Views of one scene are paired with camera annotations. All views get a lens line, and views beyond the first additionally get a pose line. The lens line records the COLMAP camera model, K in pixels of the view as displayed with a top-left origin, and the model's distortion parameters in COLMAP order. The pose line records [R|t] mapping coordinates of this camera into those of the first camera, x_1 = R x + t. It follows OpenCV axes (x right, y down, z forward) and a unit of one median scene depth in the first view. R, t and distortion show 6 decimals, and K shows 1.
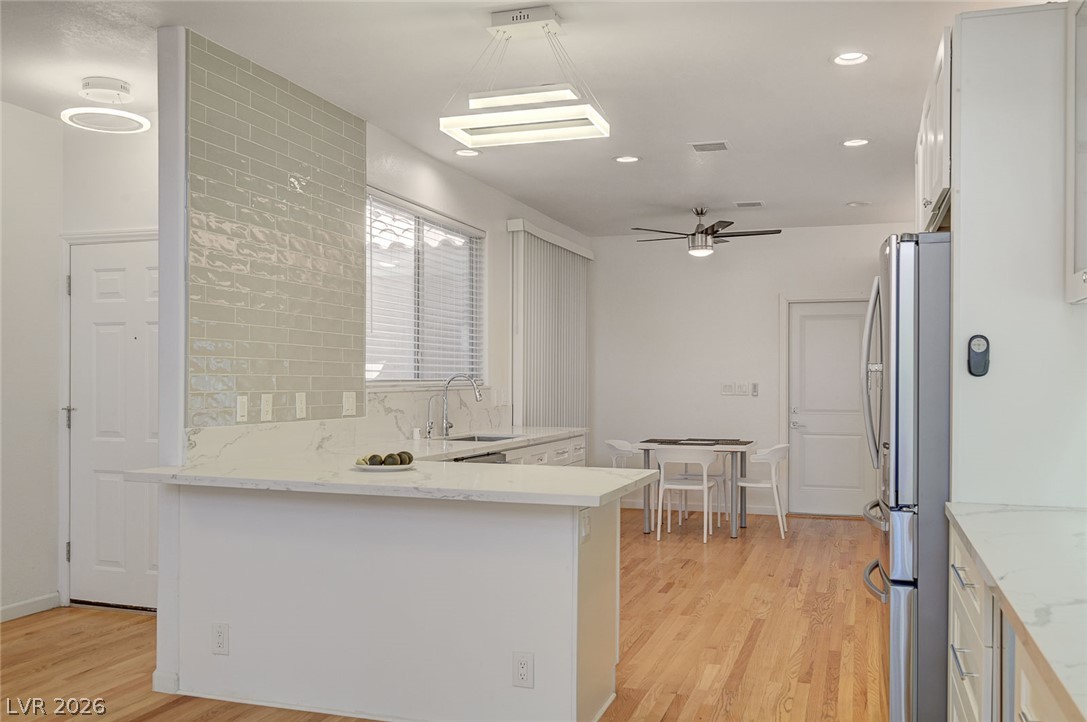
lens RADIAL K [[961.7, 0, 545.1], [0, 961.7, 376.2], [0, 0, 1]] dist [-0.037929, 0.001406]
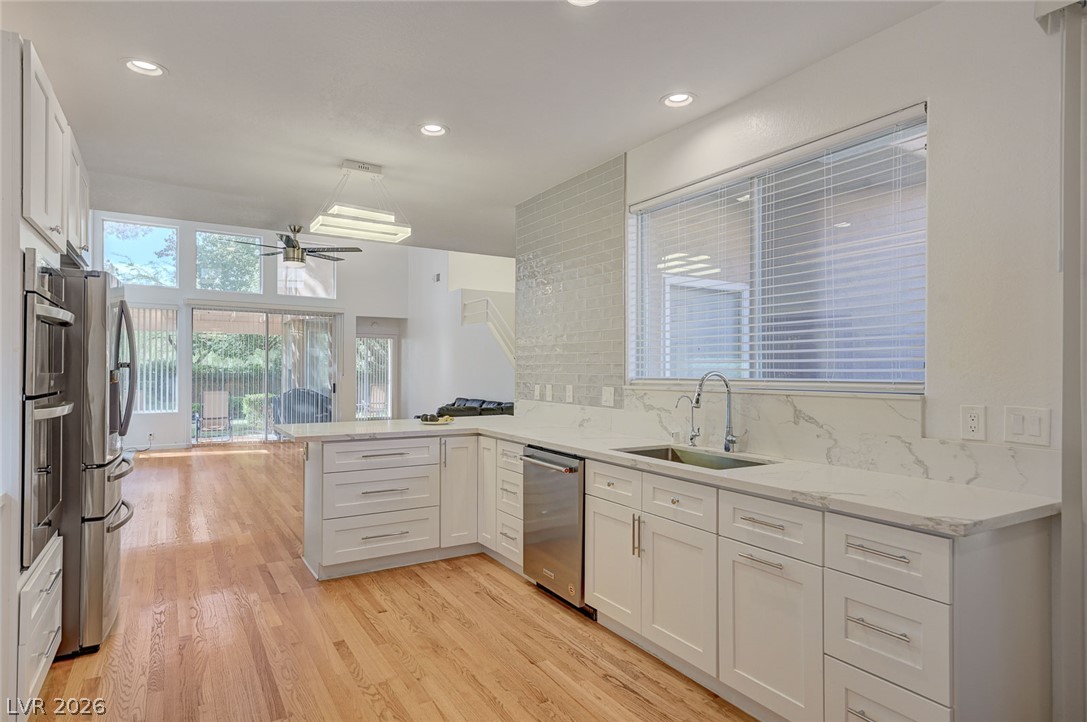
lens RADIAL K [[597.8, 0, 544.1], [0, 597.8, 368.0], [0, 0, 1]] dist [-0.000470, 0.000035]
pose [[-0.638798, -0.010370, -0.769304, 0.440642], [-0.006131, 0.999946, -0.008388, -0.001124], [0.769350, -0.000642, -0.638827, 1.429853]]
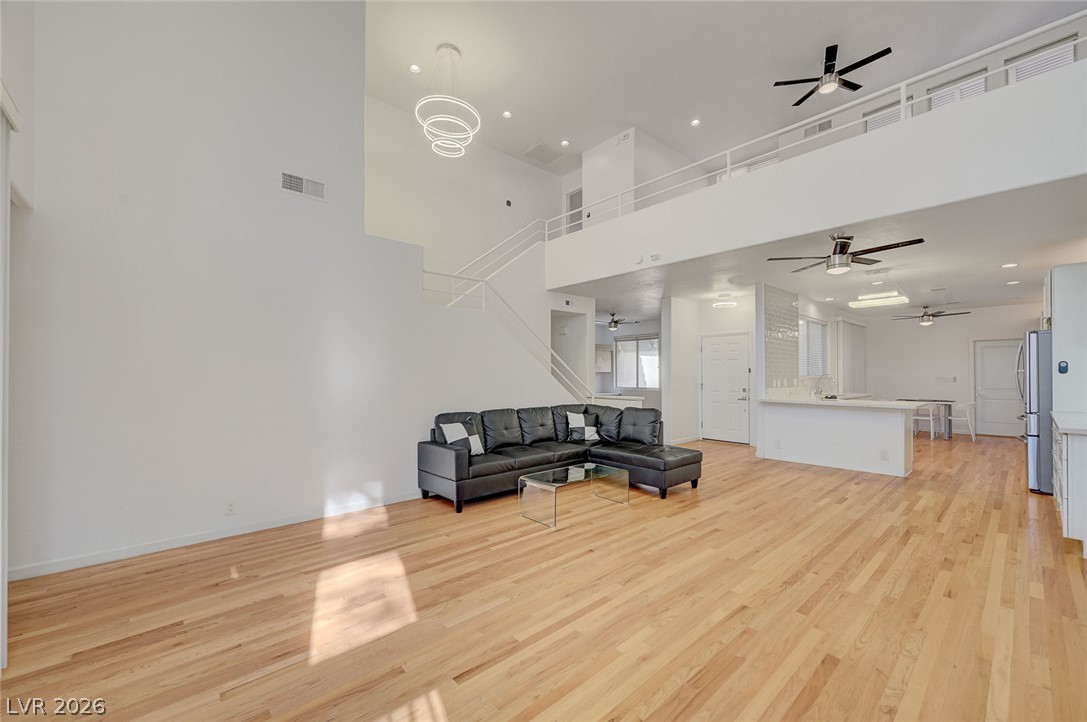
lens RADIAL K [[431.0, 0, 547.2], [0, 431.0, 370.4], [0, 0, 1]] dist [0.001412, 0.000193]
pose [[0.868157, -0.009095, -0.496207, -0.227077], [0.004568, 0.999936, -0.010336, -0.001874], [0.496269, 0.006707, 0.868143, -0.752081]]
